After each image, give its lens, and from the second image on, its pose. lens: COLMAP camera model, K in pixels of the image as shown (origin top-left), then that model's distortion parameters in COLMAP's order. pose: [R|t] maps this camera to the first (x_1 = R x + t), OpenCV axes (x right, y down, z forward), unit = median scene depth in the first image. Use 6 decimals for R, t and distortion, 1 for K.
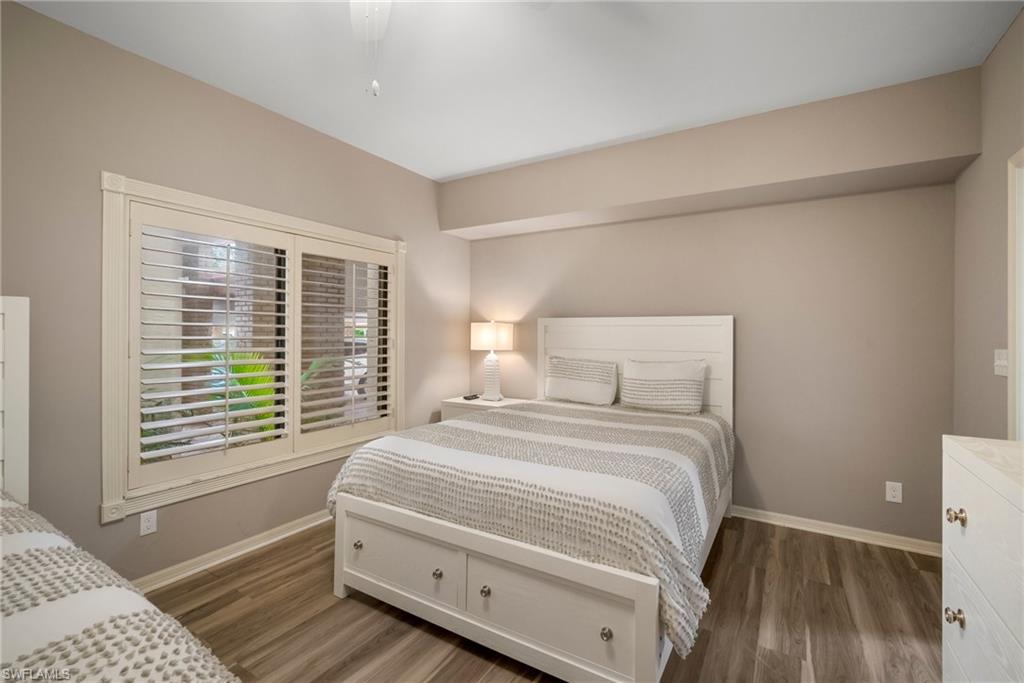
lens RADIAL K [[452.8, 0, 516.0], [0, 452.8, 333.4], [0, 0, 1]] dist [-0.012859, 0.004051]
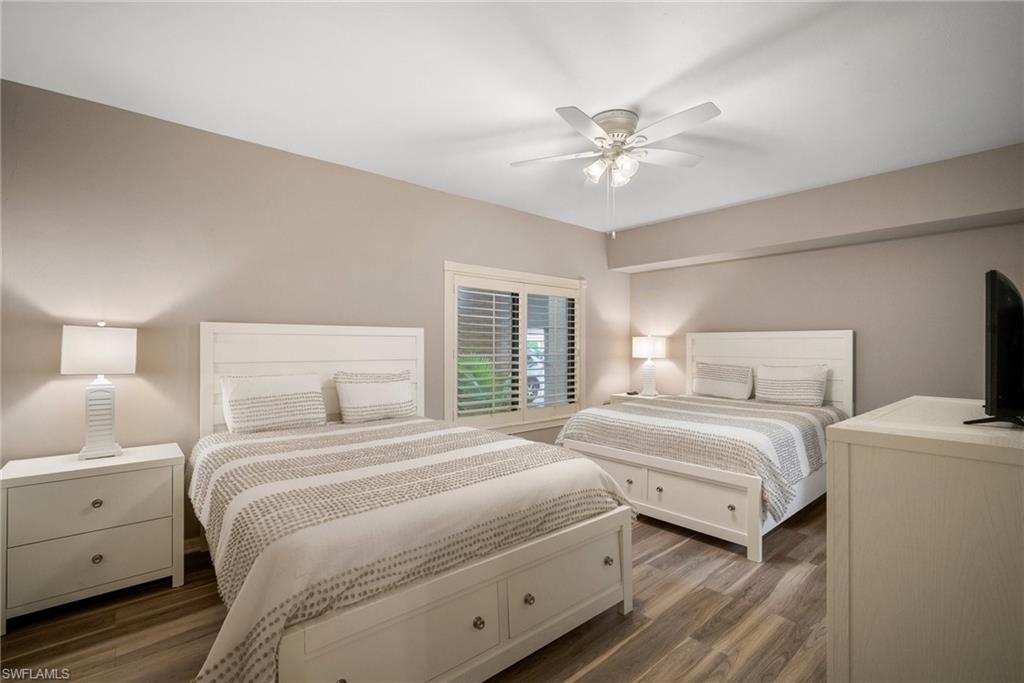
lens RADIAL K [[452.8, 0, 507.6], [0, 452.8, 340.9], [0, 0, 1]] dist [-0.012859, 0.004051]
pose [[0.949679, -0.006133, -0.313165, -0.036407], [0.003225, 0.999947, -0.009805, -0.000142], [0.313209, 0.008302, 0.949648, -0.434514]]
